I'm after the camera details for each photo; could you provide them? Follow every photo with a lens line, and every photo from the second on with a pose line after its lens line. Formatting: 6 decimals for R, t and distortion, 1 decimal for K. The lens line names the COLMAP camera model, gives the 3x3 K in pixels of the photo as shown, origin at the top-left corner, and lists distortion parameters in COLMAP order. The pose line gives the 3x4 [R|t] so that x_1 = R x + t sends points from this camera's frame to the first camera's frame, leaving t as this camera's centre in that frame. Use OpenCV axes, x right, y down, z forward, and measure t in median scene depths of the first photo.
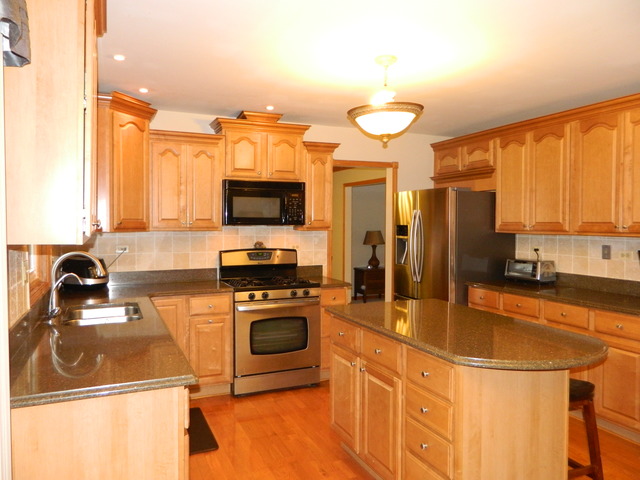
lens RADIAL K [[477.6, 0, 319.2], [0, 477.6, 238.1], [0, 0, 1]] dist [0.030515, -0.009207]
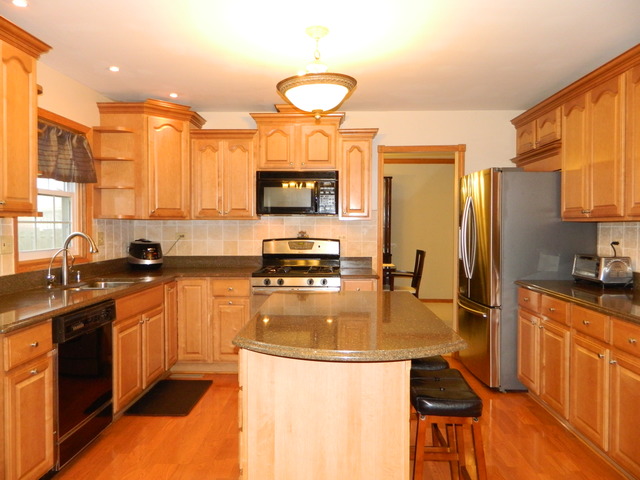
lens RADIAL K [[477.6, 0, 318.7], [0, 477.6, 236.8], [0, 0, 1]] dist [0.030515, -0.009207]
pose [[0.904938, 0.009718, -0.425433, 0.368205], [-0.012829, 0.999908, -0.004448, 0.024757], [0.425350, 0.009483, 0.904979, 0.099841]]
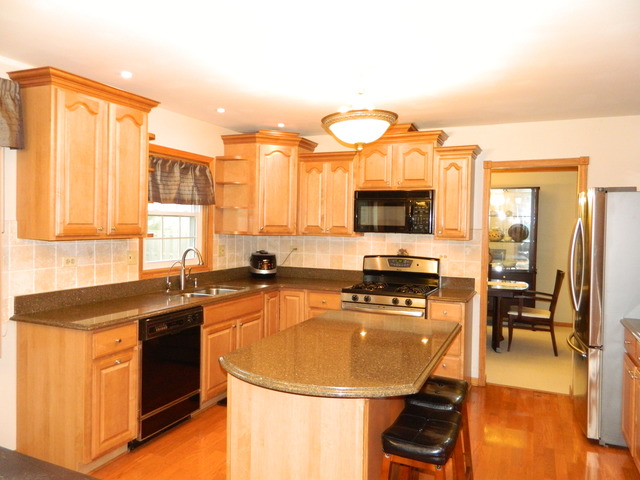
lens RADIAL K [[477.6, 0, 323.0], [0, 477.6, 237.5], [0, 0, 1]] dist [0.030515, -0.009207]
pose [[0.685265, 0.030743, -0.727645, 0.547586], [-0.041138, 0.999147, 0.003472, -0.014805], [0.727131, 0.027555, 0.685945, 0.183110]]
